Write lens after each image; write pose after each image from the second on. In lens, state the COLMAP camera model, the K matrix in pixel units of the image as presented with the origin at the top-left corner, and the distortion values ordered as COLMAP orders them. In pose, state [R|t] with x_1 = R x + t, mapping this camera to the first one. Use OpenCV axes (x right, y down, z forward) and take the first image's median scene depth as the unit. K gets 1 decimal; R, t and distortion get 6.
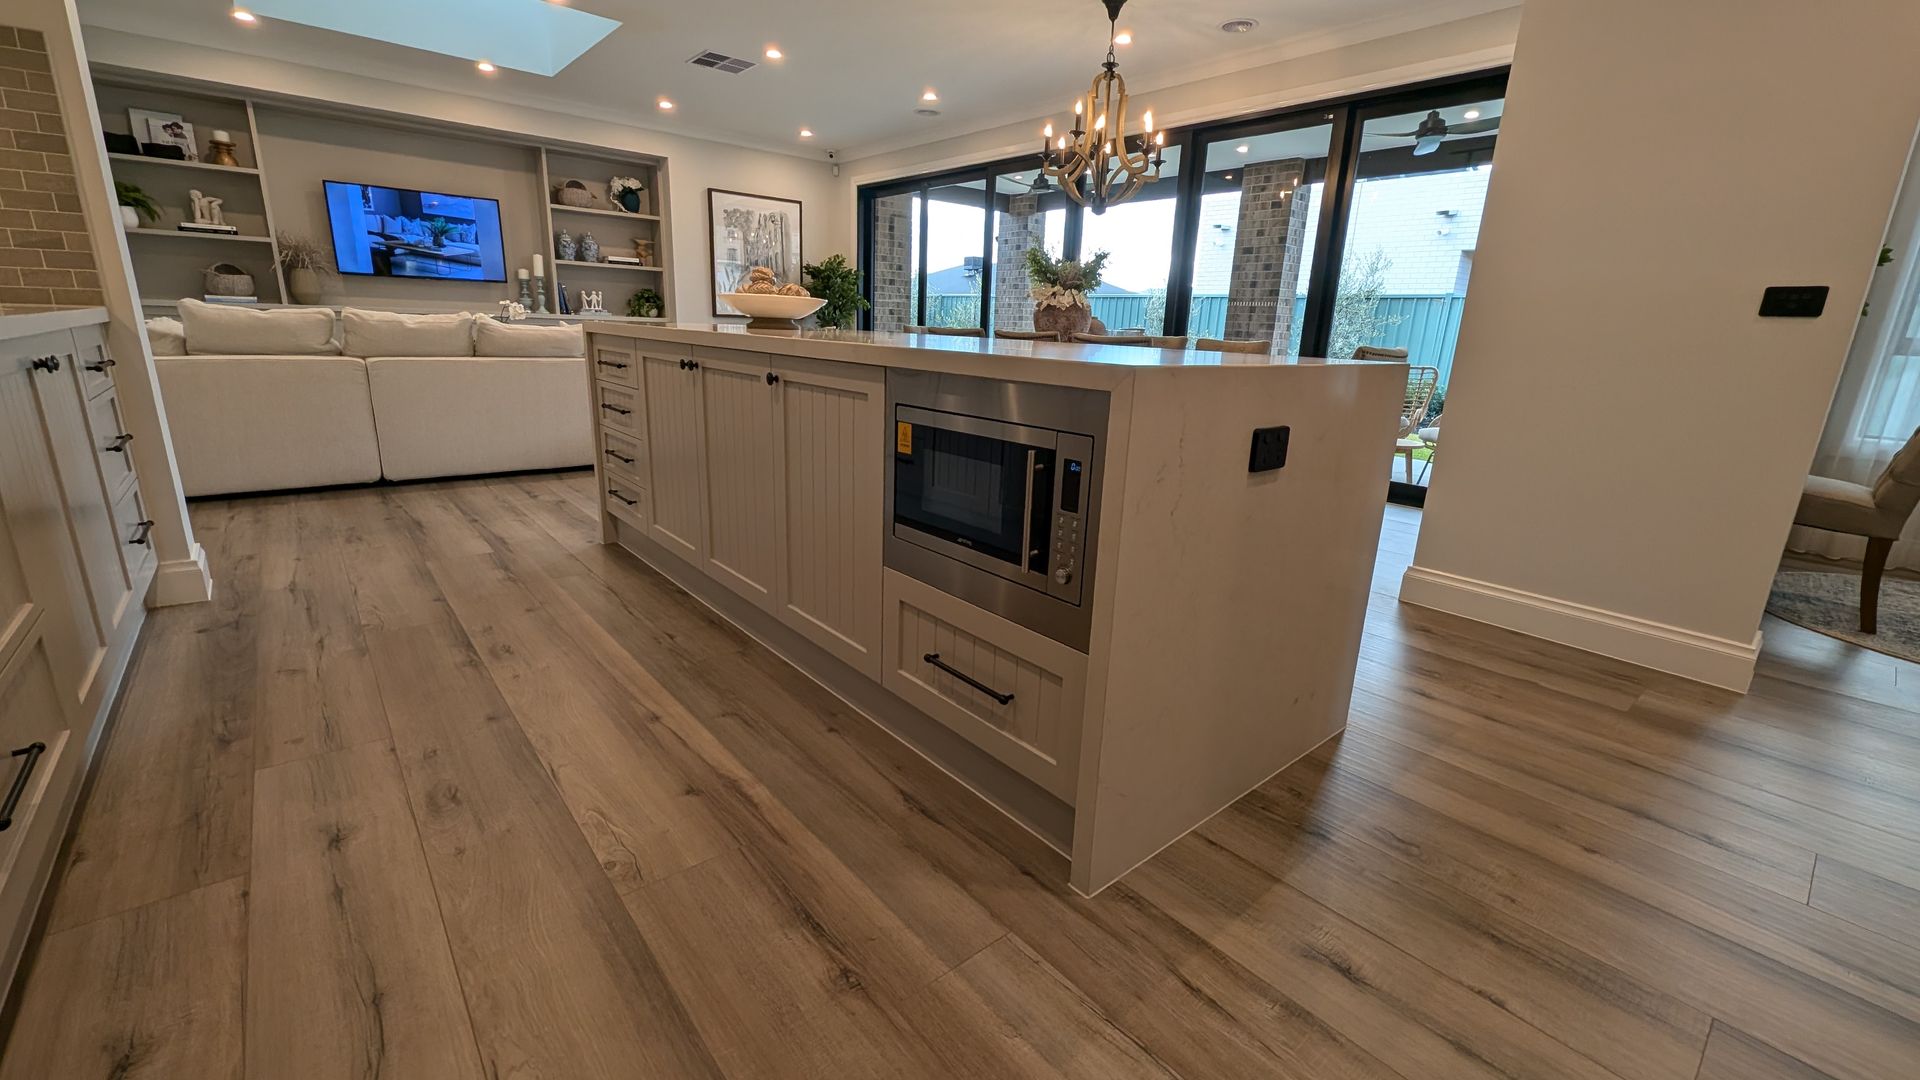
lens RADIAL K [[782.7, 0, 960.0], [0, 782.7, 540.0], [0, 0, 1]] dist [0.001466, -0.000012]
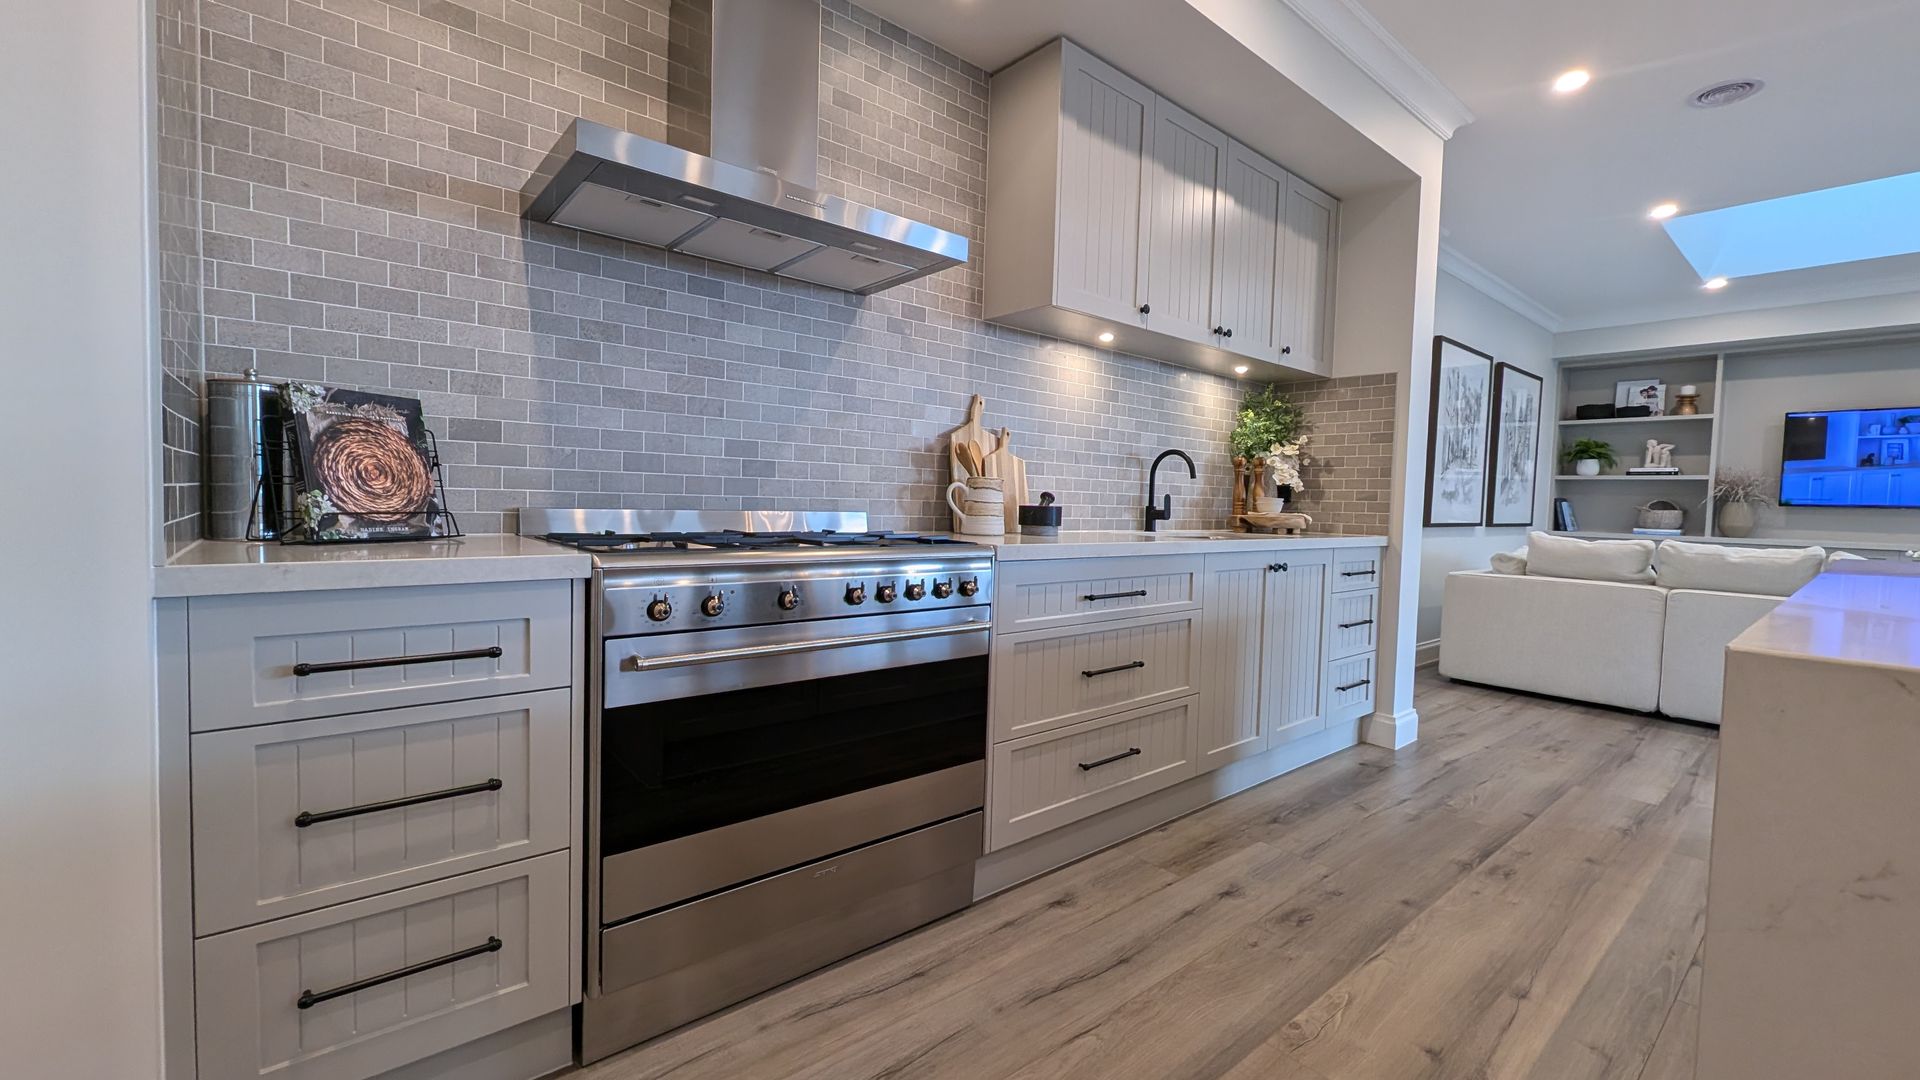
lens RADIAL K [[782.7, 0, 960.0], [0, 782.7, 540.0], [0, 0, 1]] dist [0.001466, -0.000012]
pose [[-0.001336, 0.013688, -0.999905, 0.248394], [-0.296708, 0.954873, 0.013467, -0.042552], [0.954967, 0.296698, 0.002786, 0.135138]]
